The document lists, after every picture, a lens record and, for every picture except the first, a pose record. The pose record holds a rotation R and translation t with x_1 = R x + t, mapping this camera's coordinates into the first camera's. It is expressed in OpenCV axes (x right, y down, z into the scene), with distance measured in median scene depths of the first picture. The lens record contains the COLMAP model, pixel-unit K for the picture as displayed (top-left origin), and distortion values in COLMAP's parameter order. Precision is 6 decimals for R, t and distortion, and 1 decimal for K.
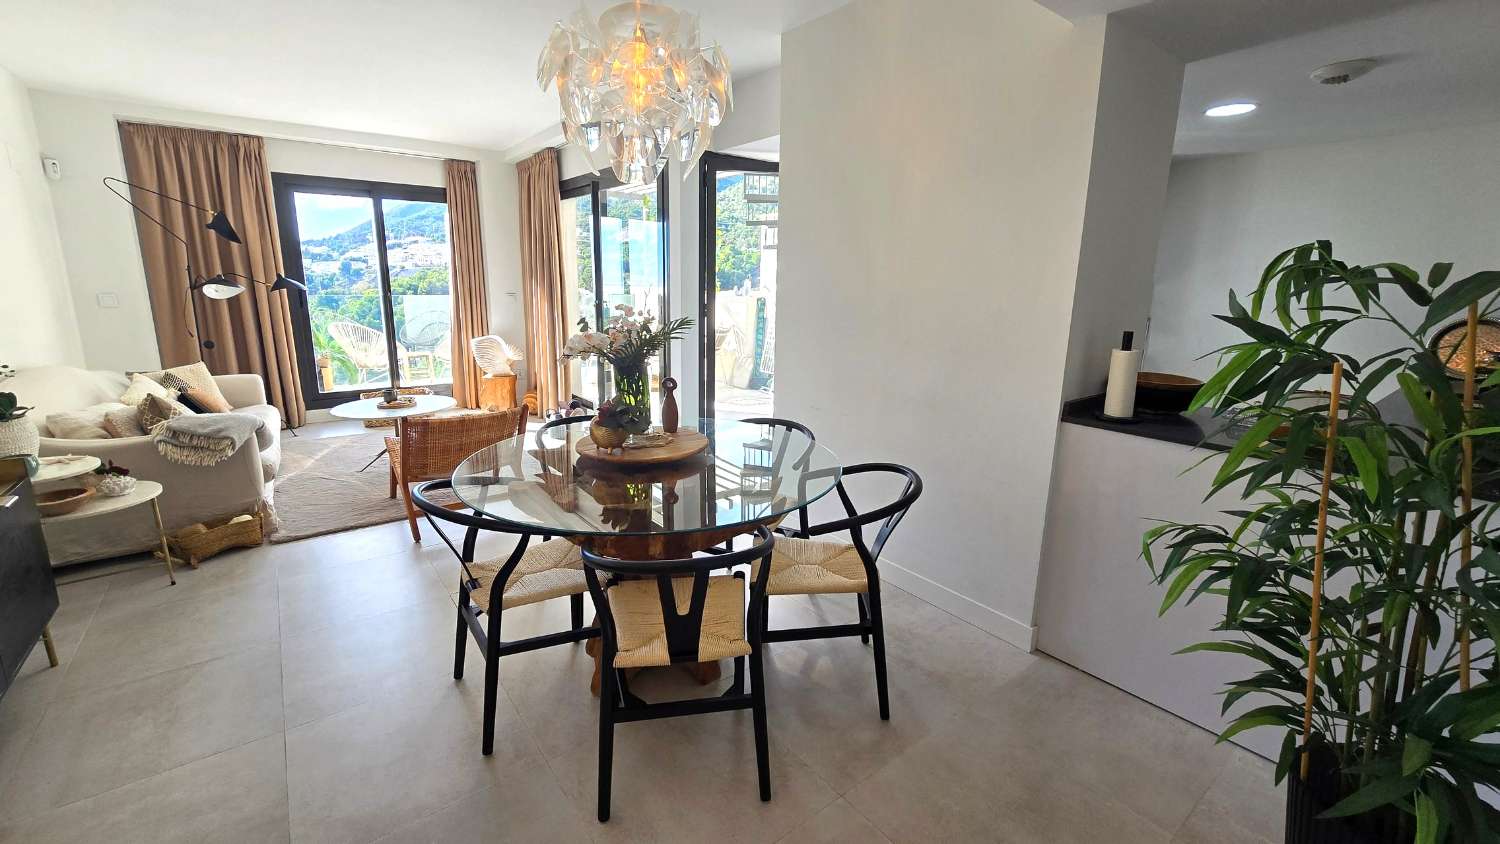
lens RADIAL K [[611.6, 0, 746.0], [0, 611.6, 406.7], [0, 0, 1]] dist [0.000667, 0.001042]
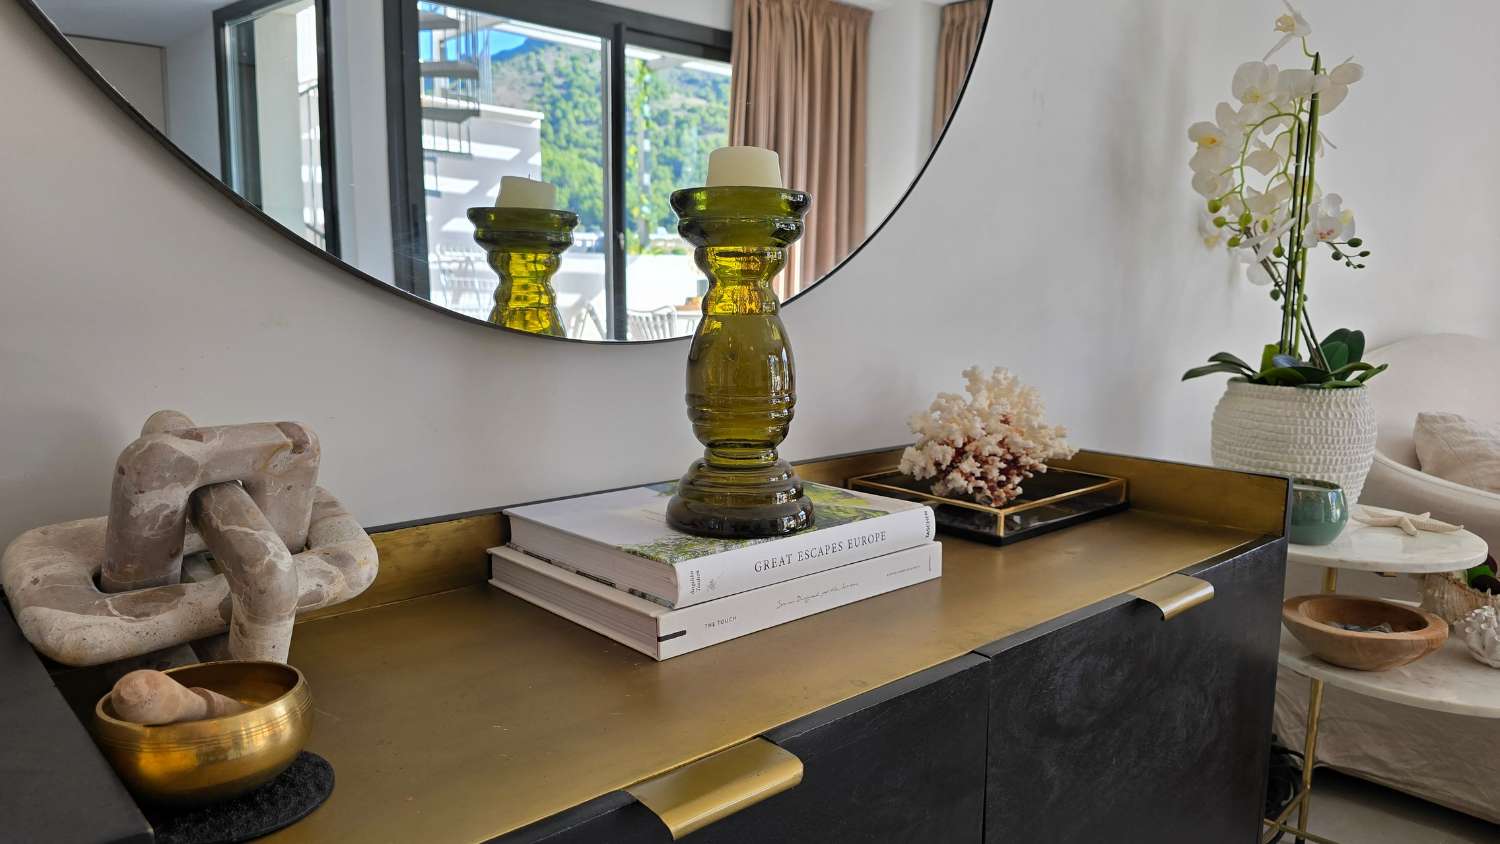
lens RADIAL K [[1000.6, 0, 758.3], [0, 1000.6, 423.0], [0, 0, 1]] dist [0.051187, -0.042000]
pose [[0.083873, 0.128676, -0.988134, -0.548106], [-0.218439, 0.969883, 0.107758, 0.047275], [0.972240, 0.206809, 0.109455, 0.537514]]
